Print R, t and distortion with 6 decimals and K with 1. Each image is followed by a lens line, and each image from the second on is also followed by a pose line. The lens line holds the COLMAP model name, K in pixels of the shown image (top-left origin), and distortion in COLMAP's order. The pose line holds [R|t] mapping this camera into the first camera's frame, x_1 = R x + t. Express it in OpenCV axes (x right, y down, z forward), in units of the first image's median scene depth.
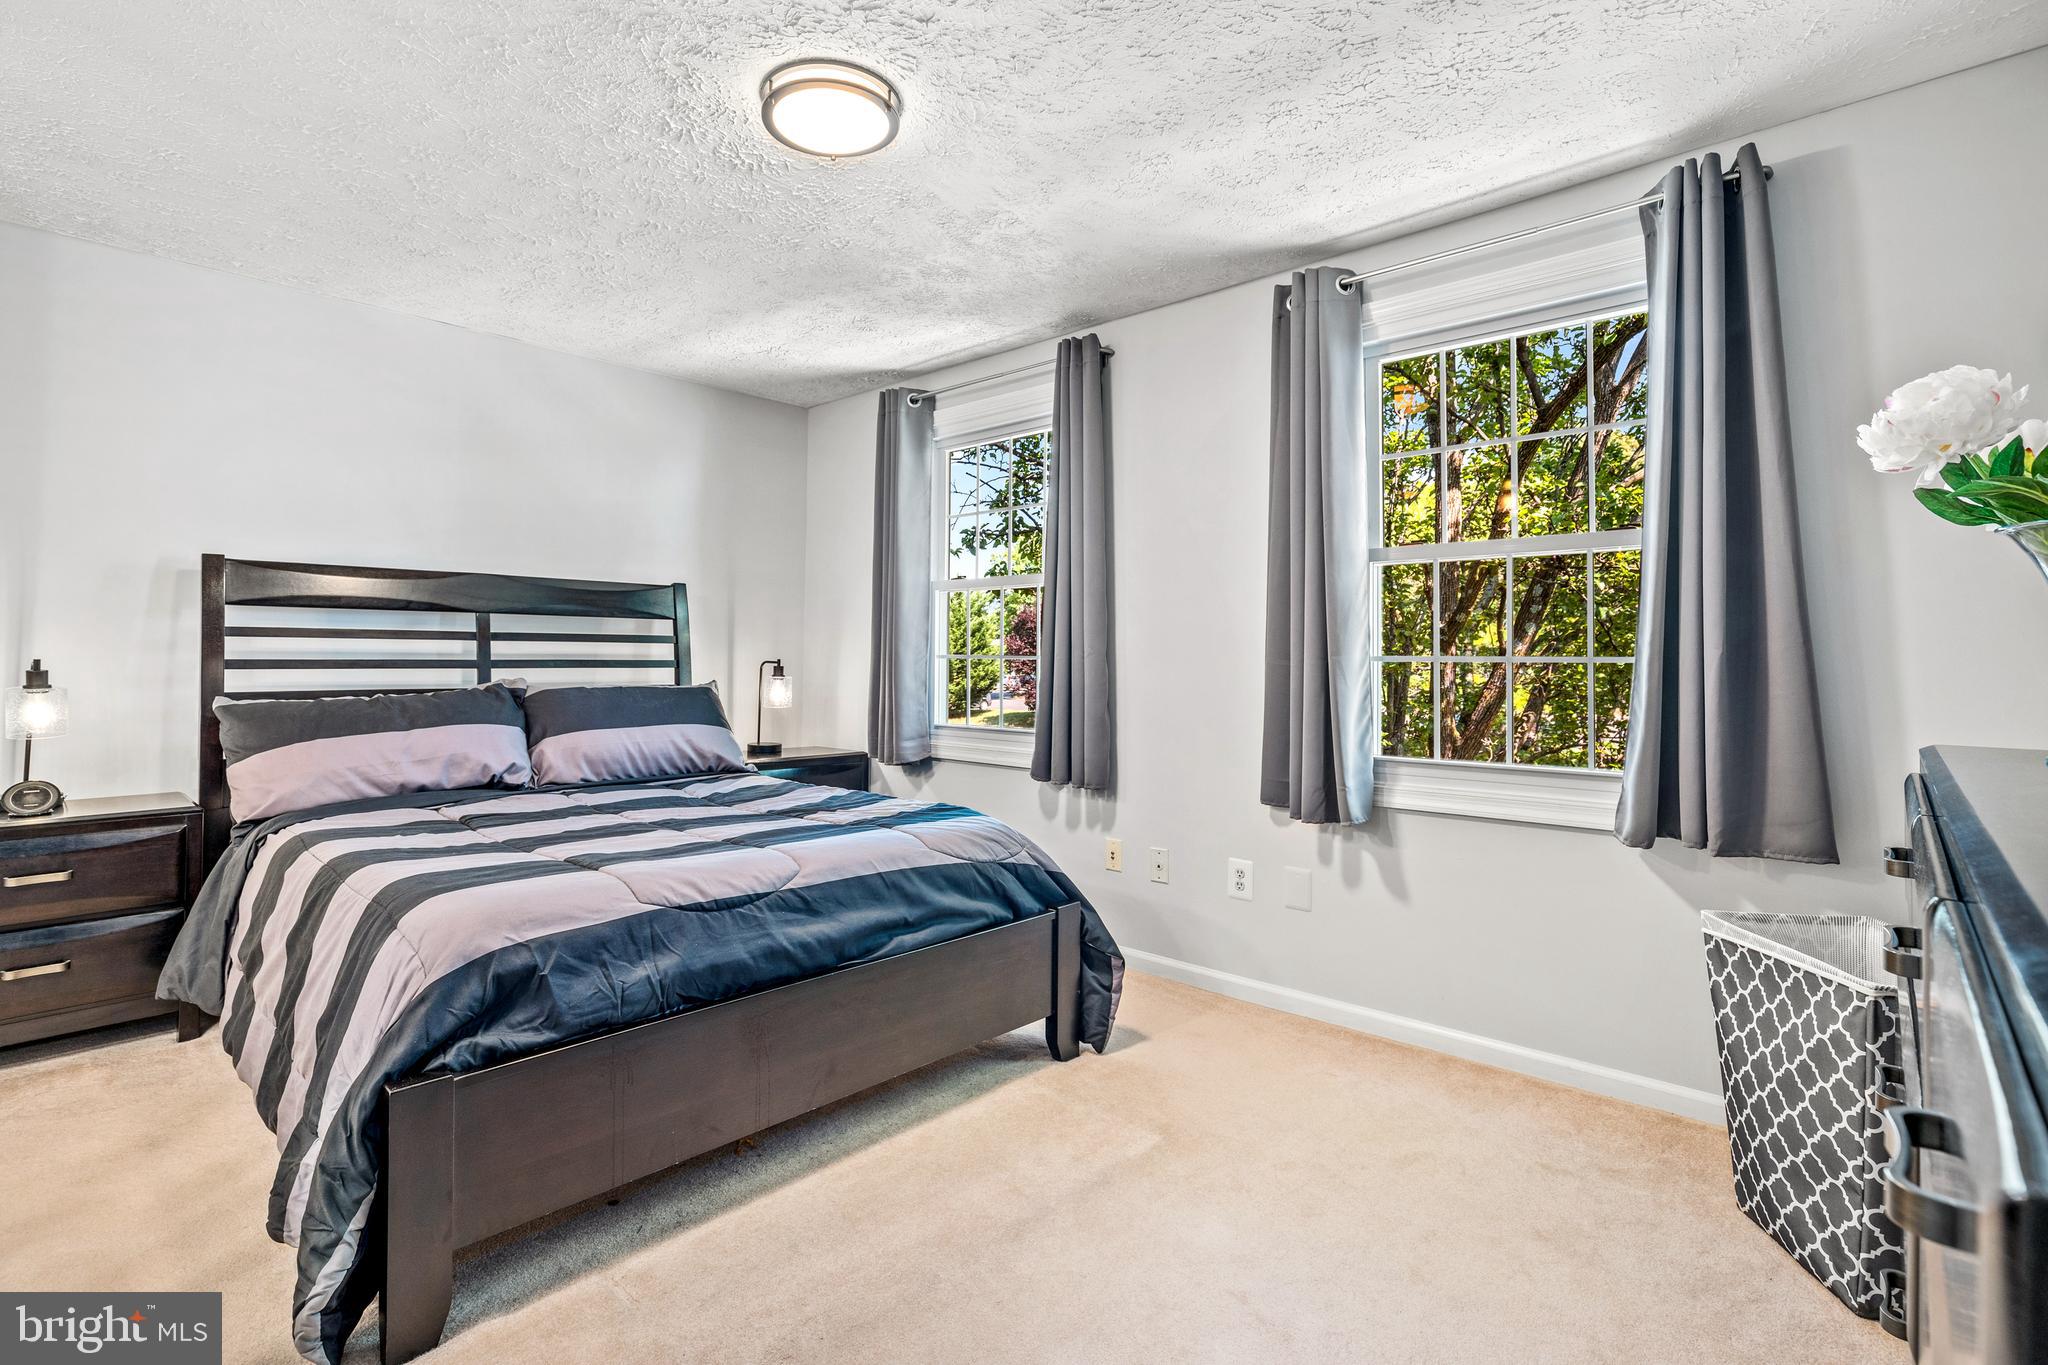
lens RADIAL K [[961.3, 0, 961.2], [0, 961.3, 640.8], [0, 0, 1]] dist [-0.015376, 0.000213]
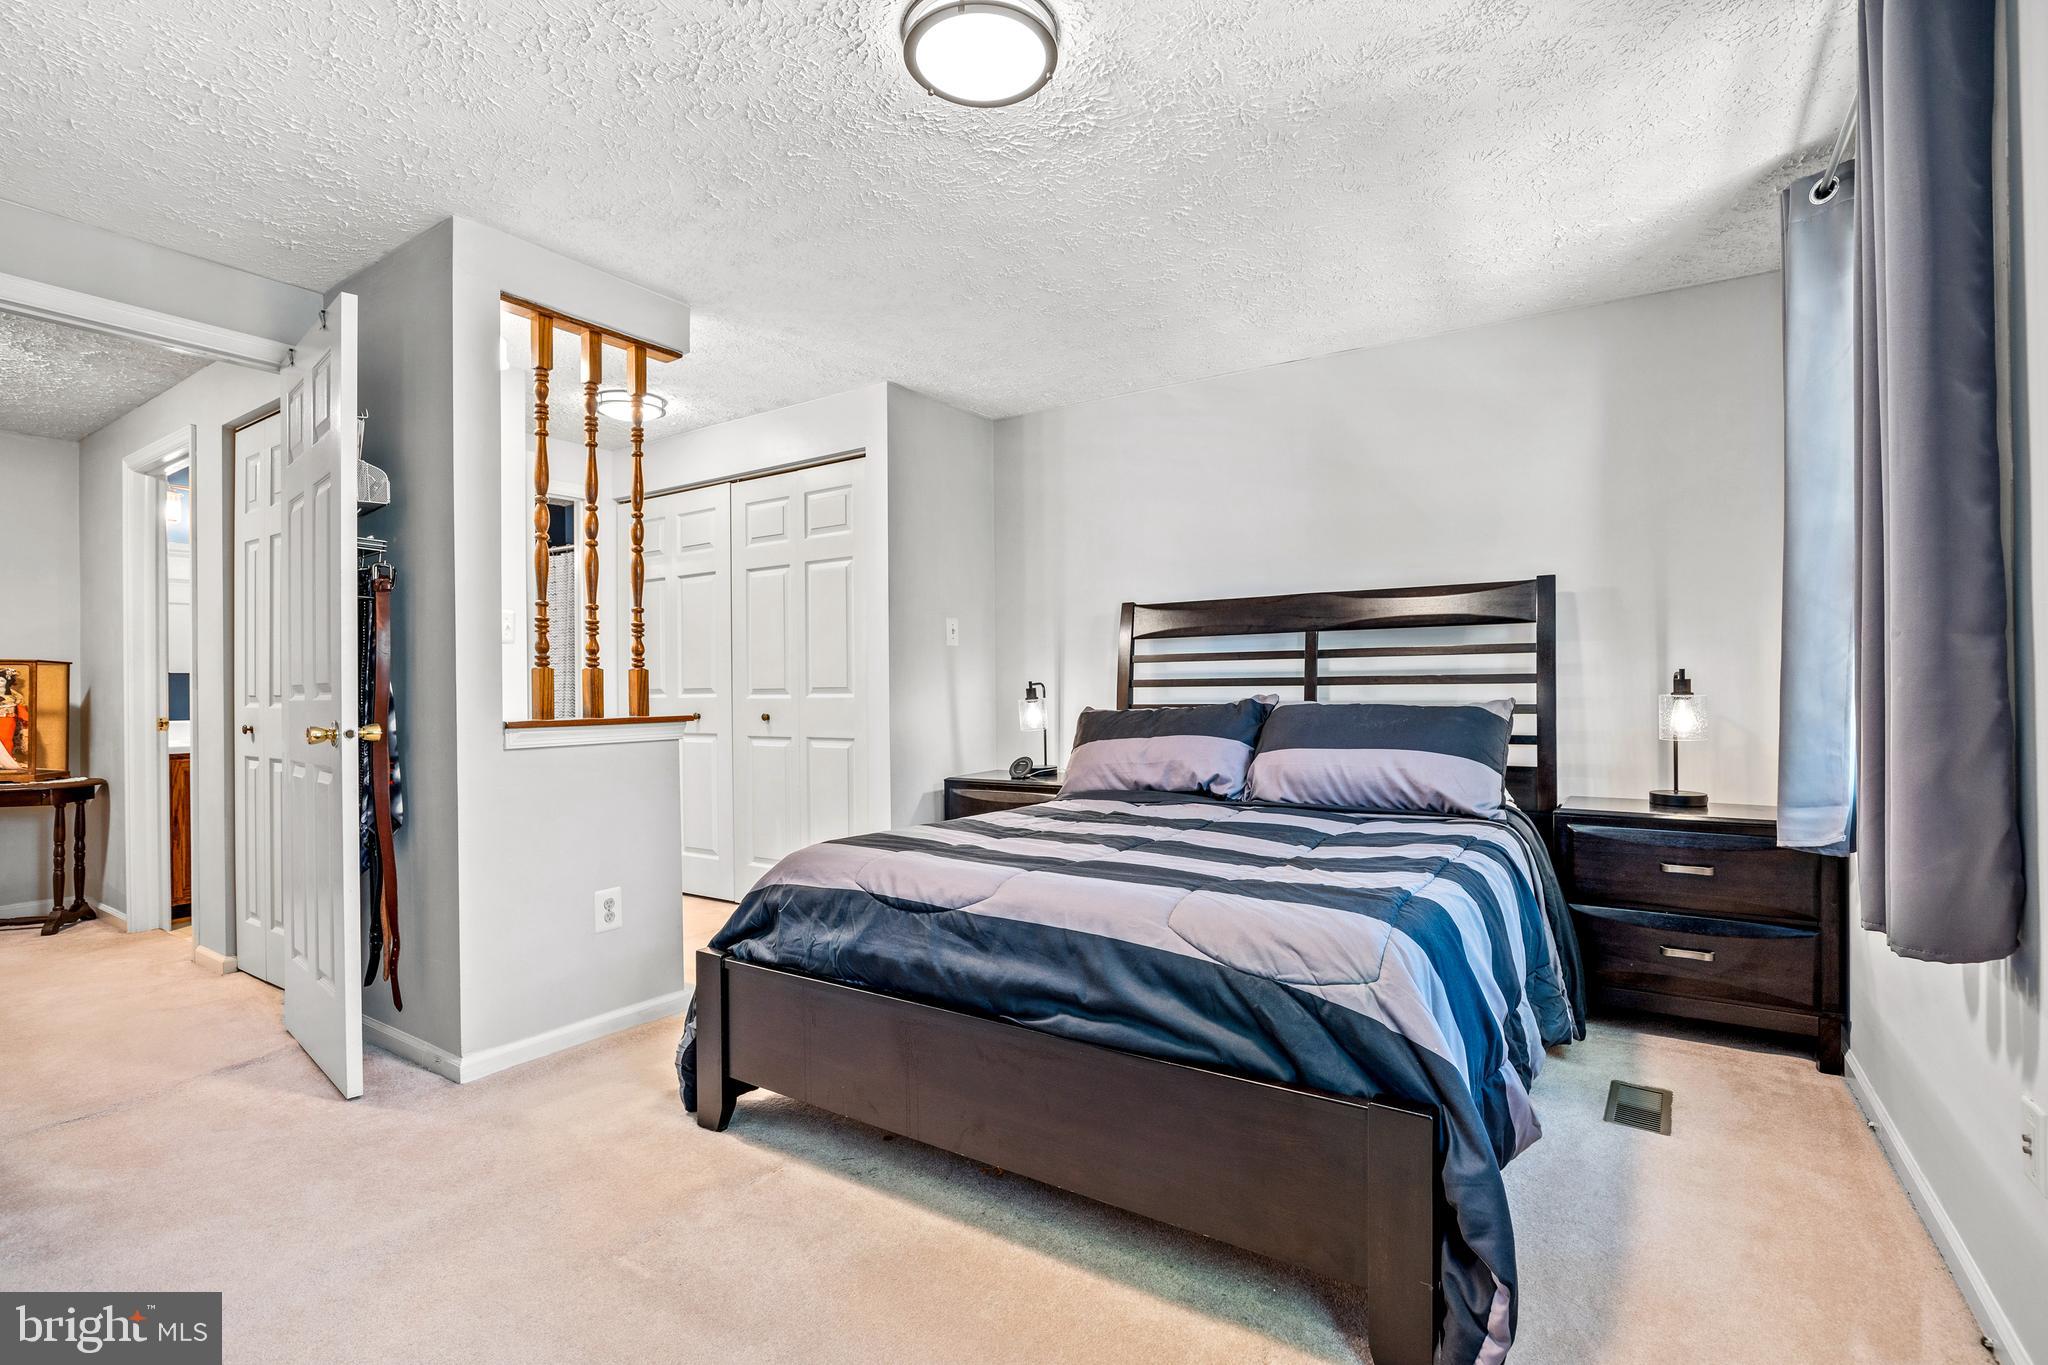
lens RADIAL K [[940.7, 0, 1051.4], [0, 940.7, 687.3], [0, 0, 1]] dist [-0.013998, 0.000500]
pose [[0.213188, -0.007753, -0.976981, 0.538865], [0.028547, 0.999591, -0.001703, 0.031021], [0.976594, -0.027527, 0.213322, 0.649993]]
